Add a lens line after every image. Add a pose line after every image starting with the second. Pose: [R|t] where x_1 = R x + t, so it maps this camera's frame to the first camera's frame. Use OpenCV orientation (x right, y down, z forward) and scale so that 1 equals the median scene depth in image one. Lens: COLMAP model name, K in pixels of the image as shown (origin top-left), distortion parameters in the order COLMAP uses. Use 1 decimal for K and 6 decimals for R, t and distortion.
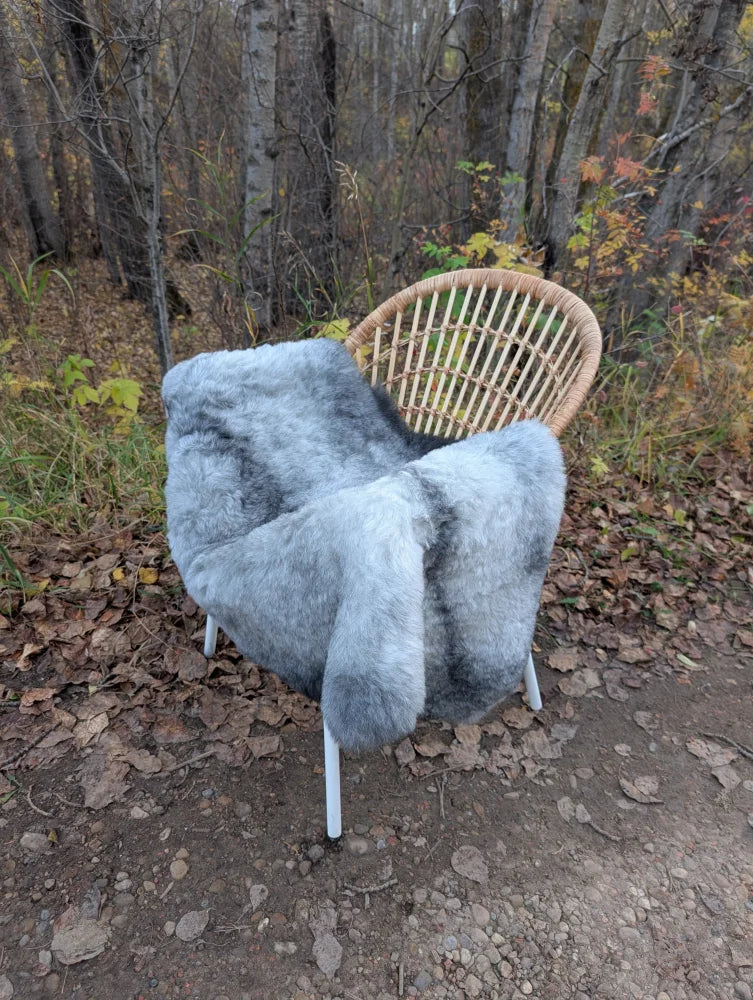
lens RADIAL K [[734.7, 0, 375.9], [0, 734.7, 492.3], [0, 0, 1]] dist [-0.022358, 0.042975]
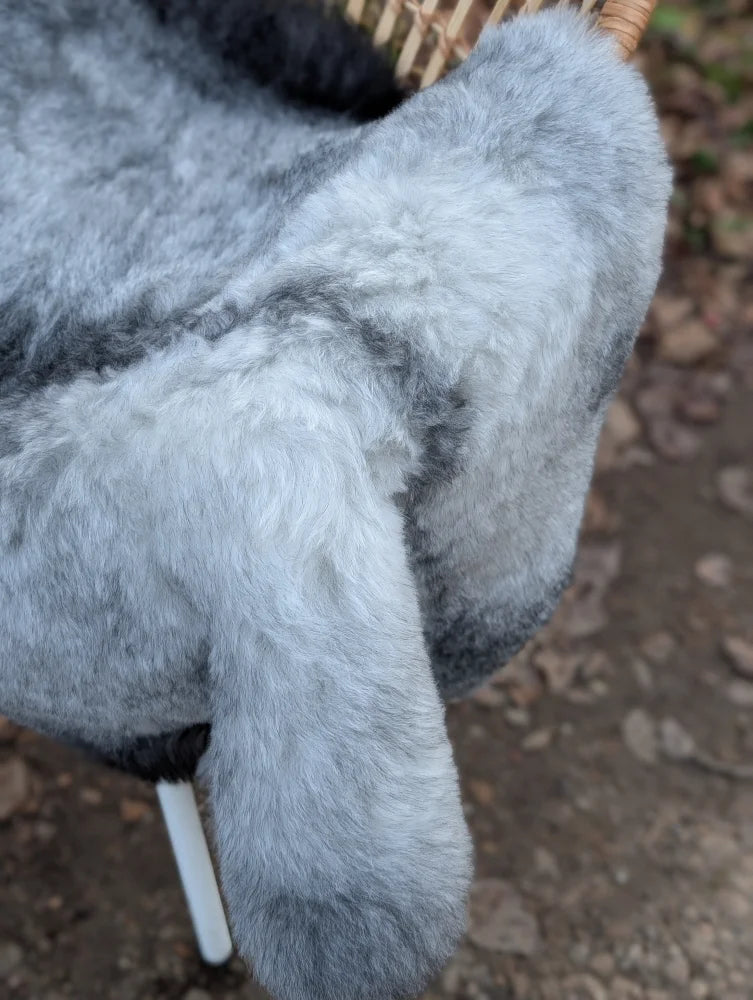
lens RADIAL K [[1462.8, 0, 374.9], [0, 1462.8, 486.0], [0, 0, 1]] dist [0.032852, 0.000000]
pose [[0.946549, -0.254603, 0.198046, -0.064987], [0.141227, 0.879122, 0.455191, -0.192801], [-0.290000, -0.402891, 0.868089, 0.242456]]
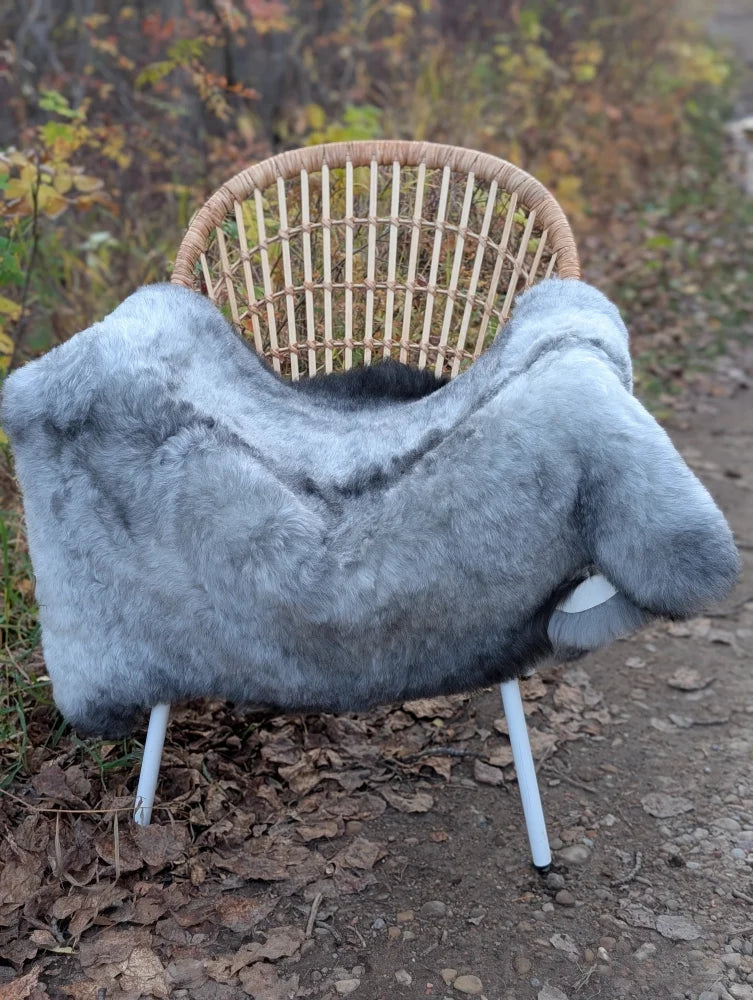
lens RADIAL K [[1462.8, 0, 363.4], [0, 1462.8, 482.2], [0, 0, 1]] dist [0.032852, 0.000000]
pose [[0.671972, -0.310808, 0.672200, -0.970632], [0.384347, 0.922224, 0.042197, -0.026755], [-0.633034, 0.230003, 0.739166, -0.081238]]
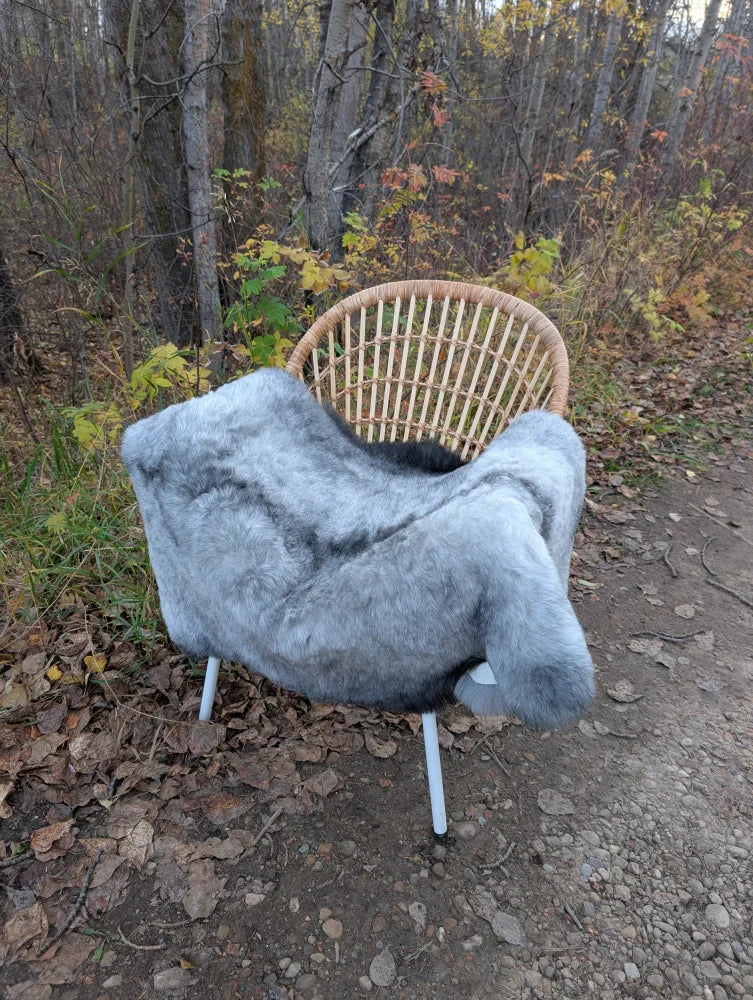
lens RADIAL K [[734.7, 0, 381.9], [0, 734.7, 488.7], [0, 0, 1]] dist [-0.022358, 0.042975]
pose [[0.880543, -0.229864, 0.414496, -0.409502], [0.226110, 0.972321, 0.058871, -0.081739], [-0.416556, 0.041884, 0.908145, 0.054725]]
